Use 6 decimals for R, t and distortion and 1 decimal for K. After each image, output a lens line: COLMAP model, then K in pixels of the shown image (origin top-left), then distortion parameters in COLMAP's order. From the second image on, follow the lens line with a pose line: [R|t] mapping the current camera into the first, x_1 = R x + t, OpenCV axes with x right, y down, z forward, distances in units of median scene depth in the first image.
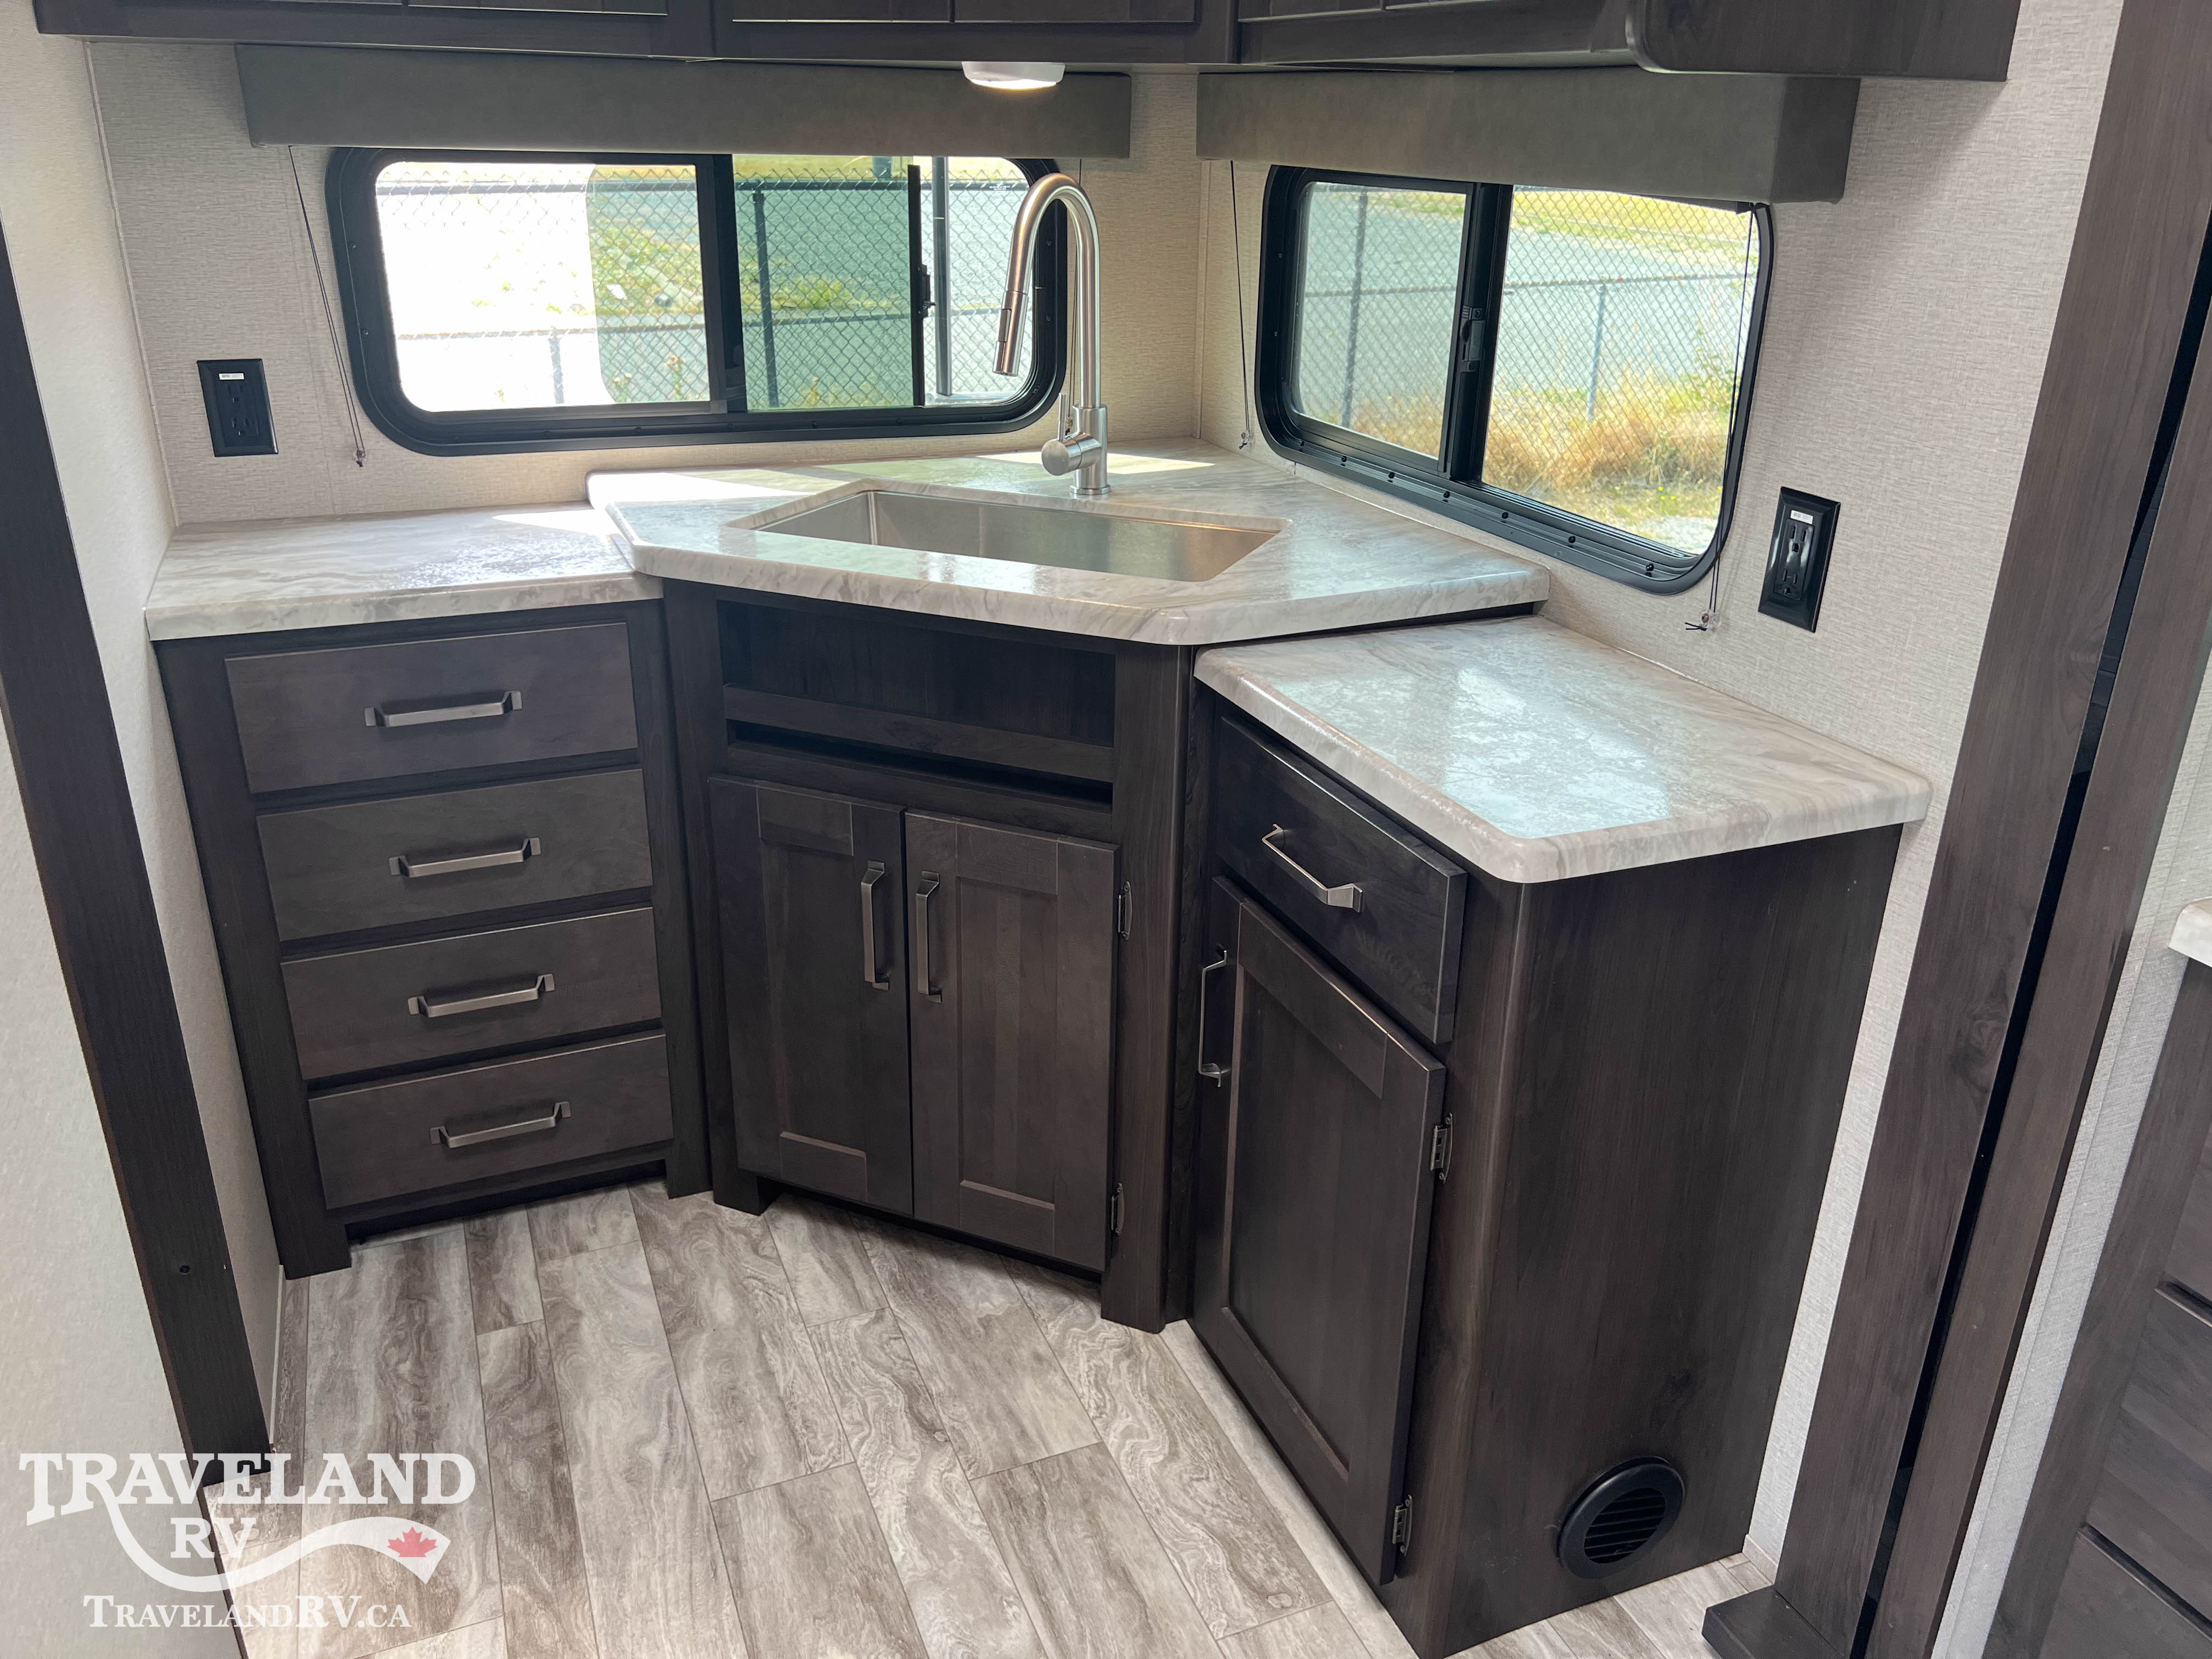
lens RADIAL K [[1656.9, 0, 1103.0], [0, 1656.9, 818.7], [0, 0, 1]] dist [0.047755, -0.056081]
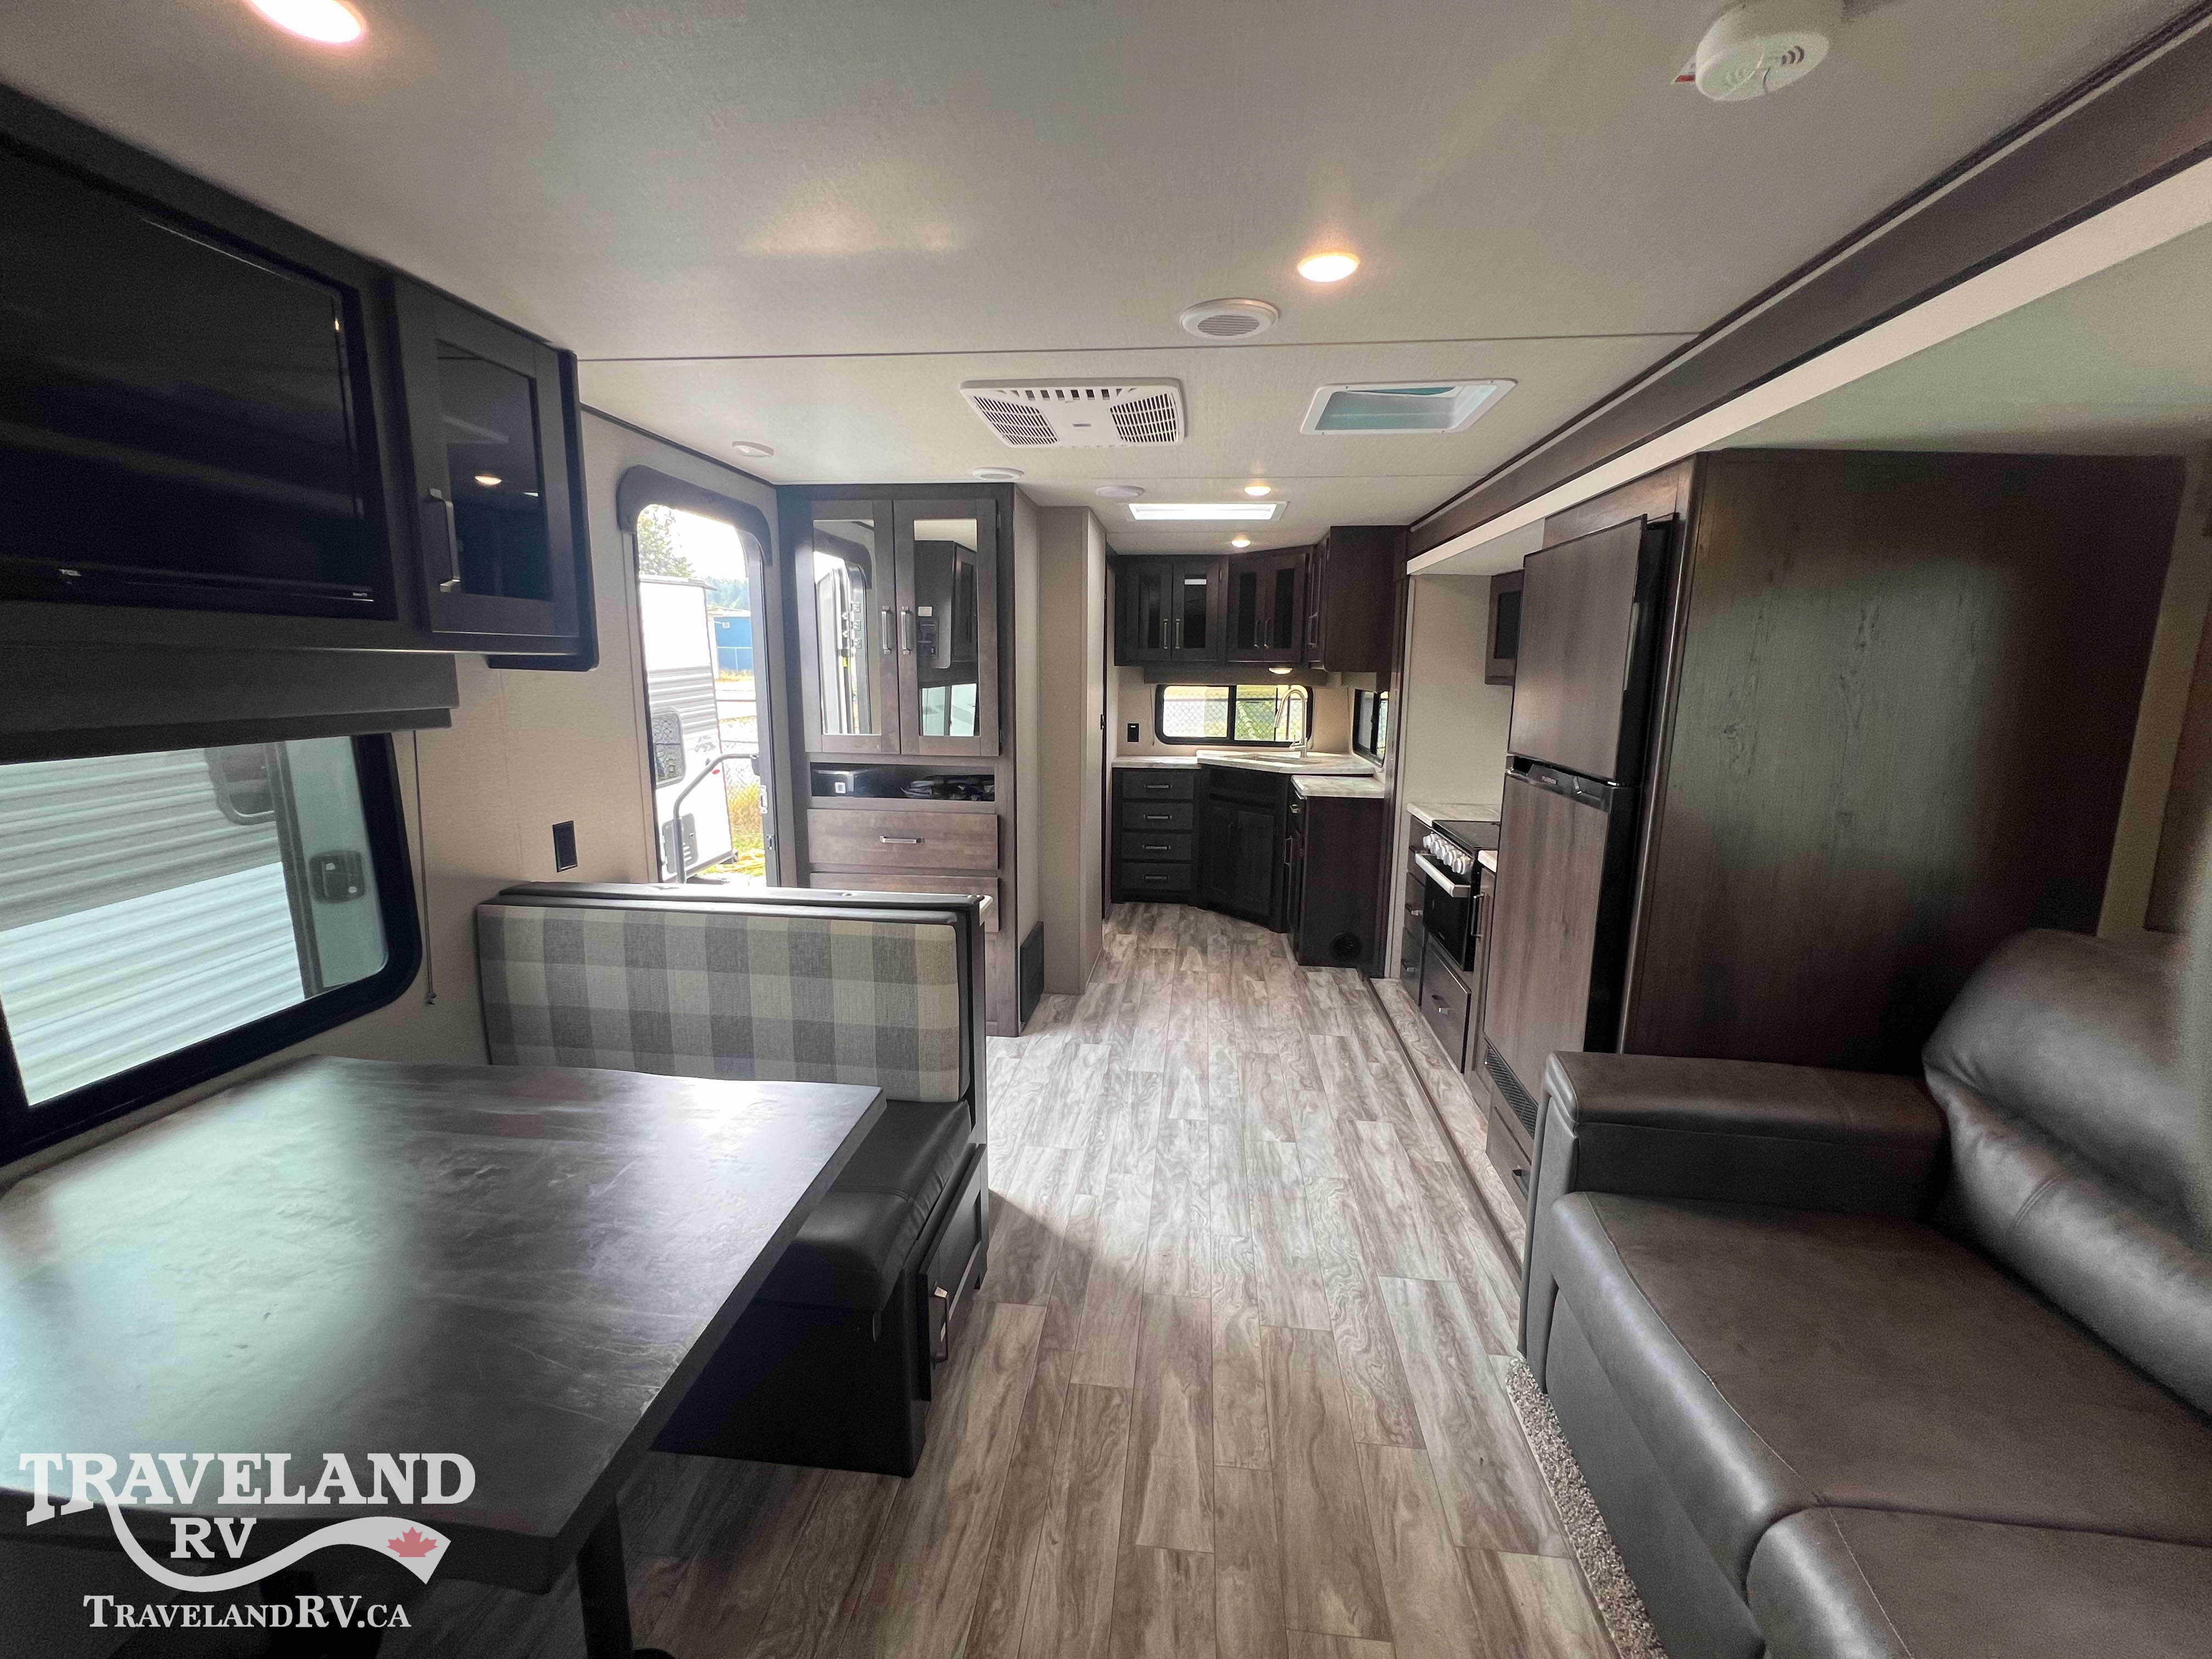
lens RADIAL K [[884.9, 0, 1114.5], [0, 884.9, 838.7], [0, 0, 1]] dist [-0.002291, 0.001047]
pose [[0.881736, 0.084279, -0.464155, 0.759298], [-0.177806, 0.970721, -0.161511, 0.550545], [0.436953, 0.224939, 0.870905, -1.389069]]
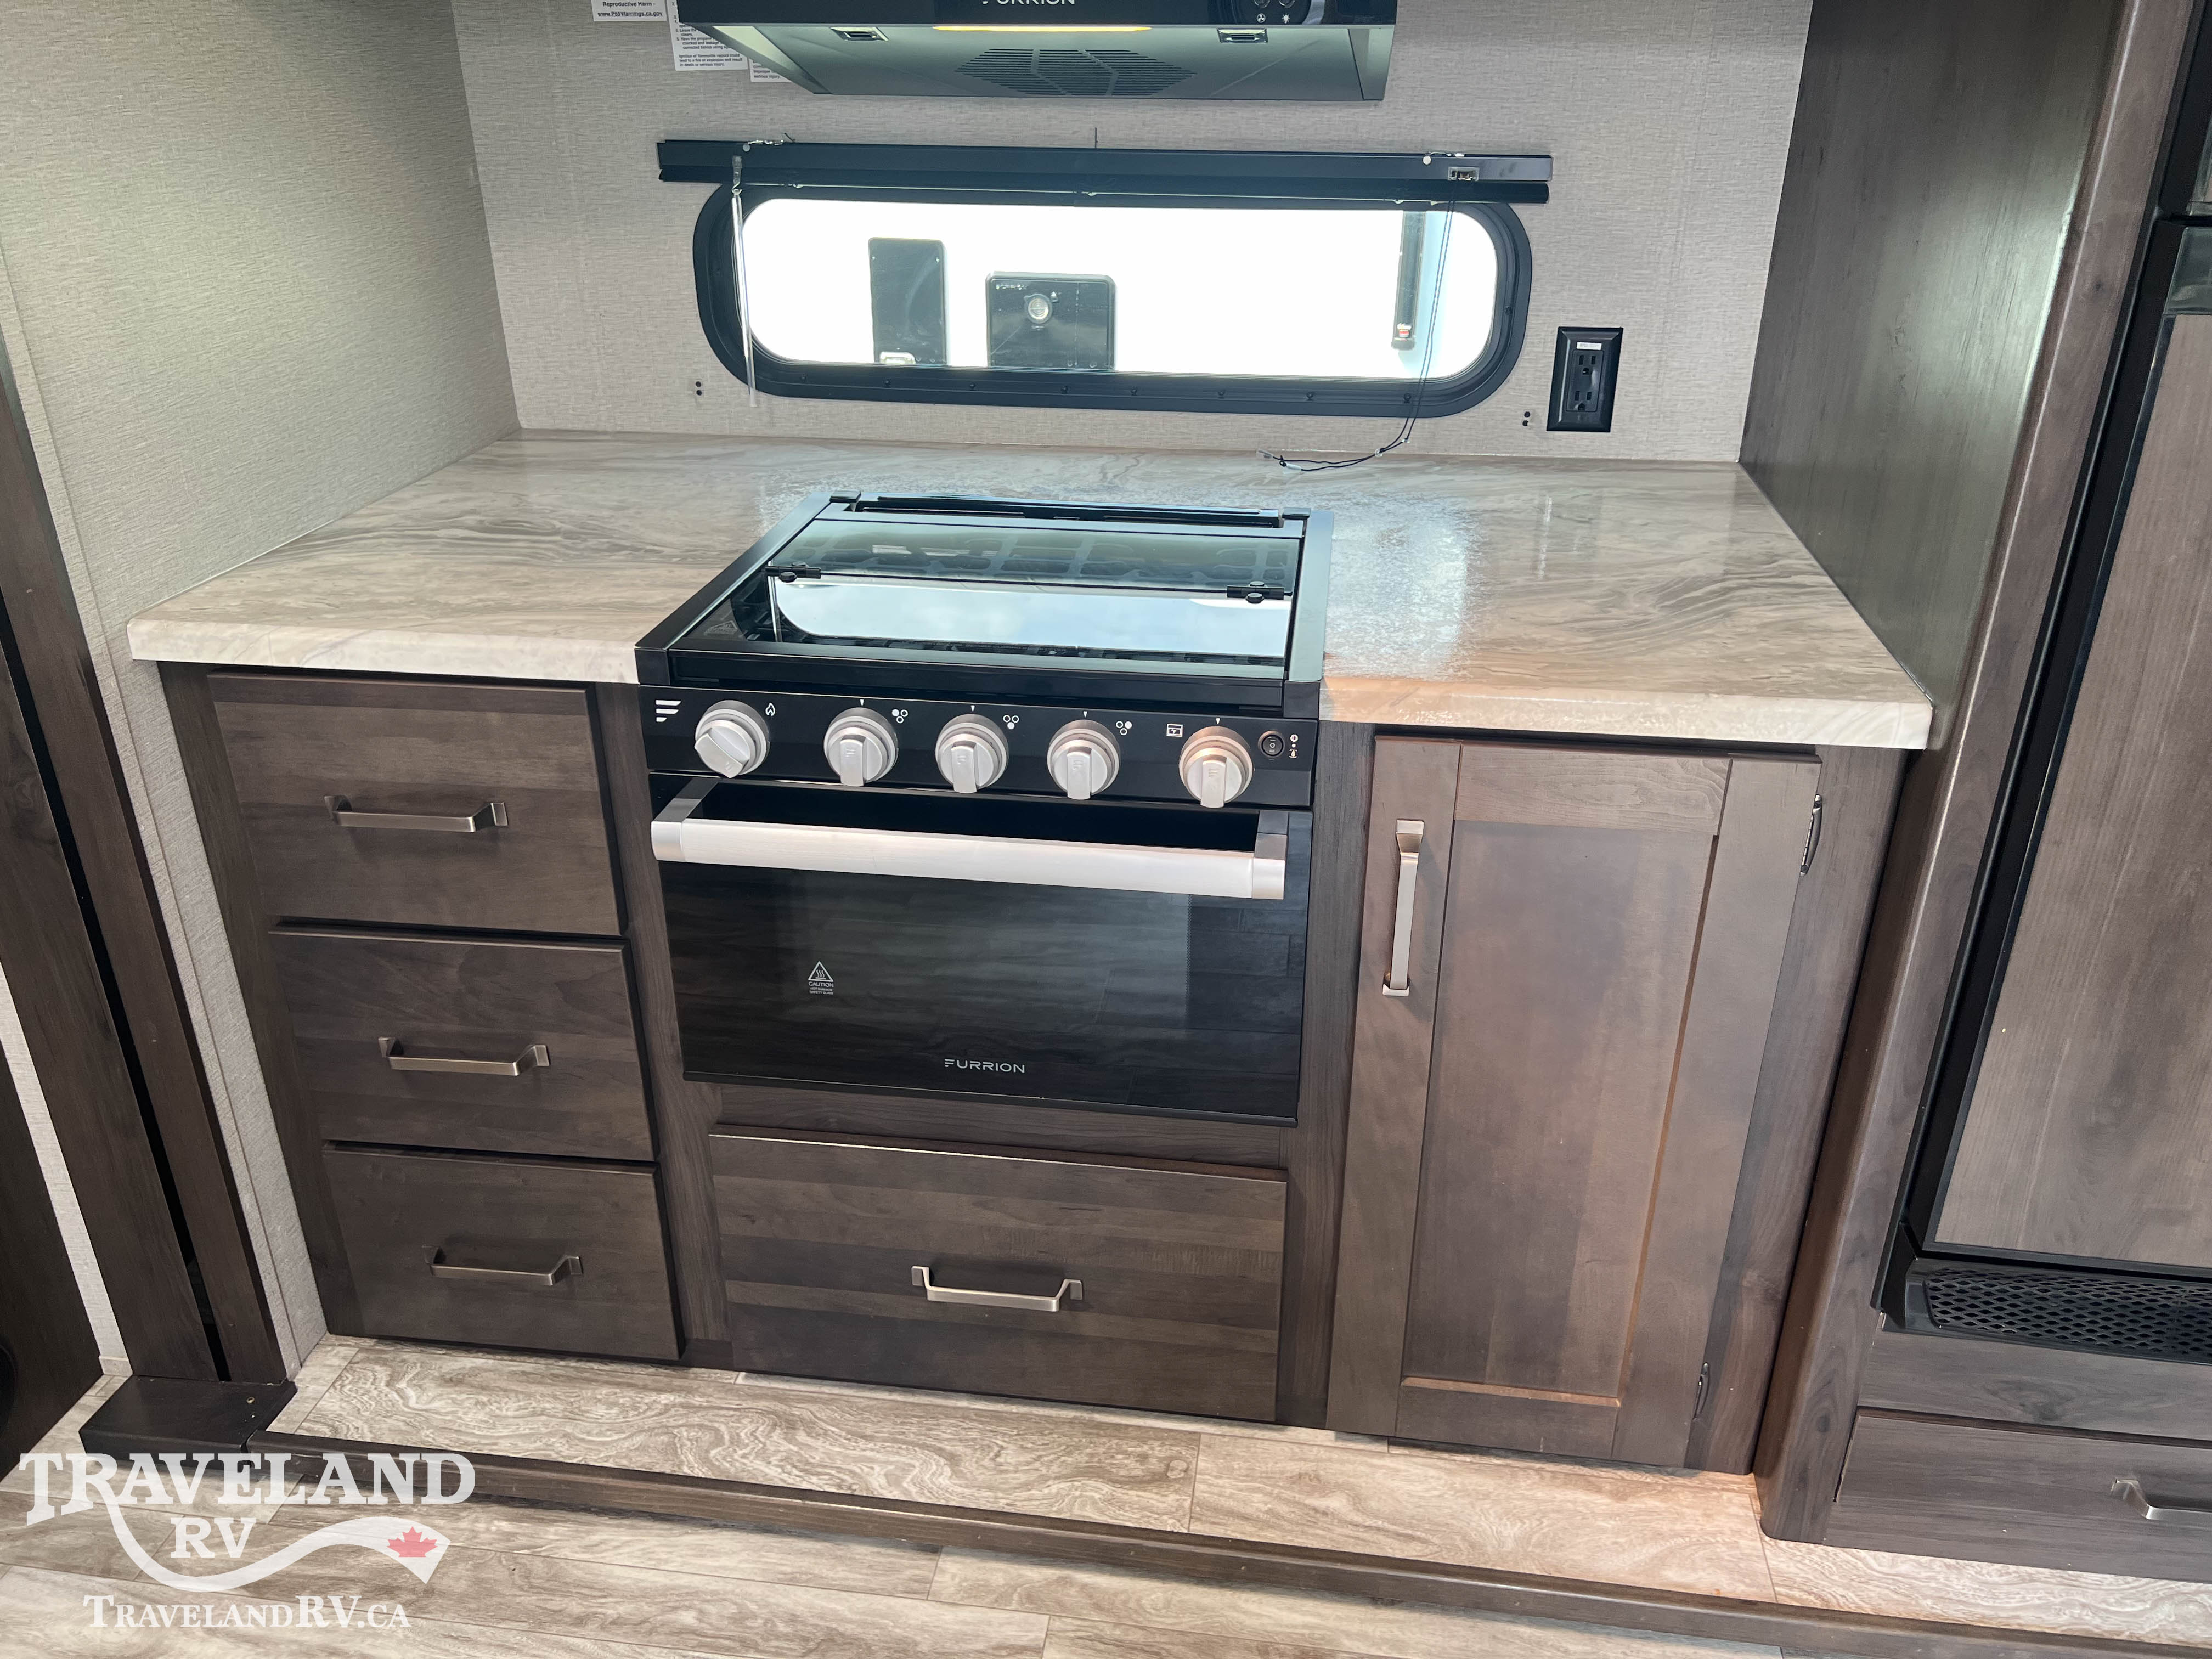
lens RADIAL K [[1656.9, 0, 1114.9], [0, 1656.9, 799.6], [0, 0, 1]] dist [0.047755, -0.056081]
pose [[0.504250, -0.383376, 0.773792, -0.221682], [0.343413, 0.911176, 0.227655, -0.081524], [-0.792338, 0.150935, 0.591117, 0.267336]]
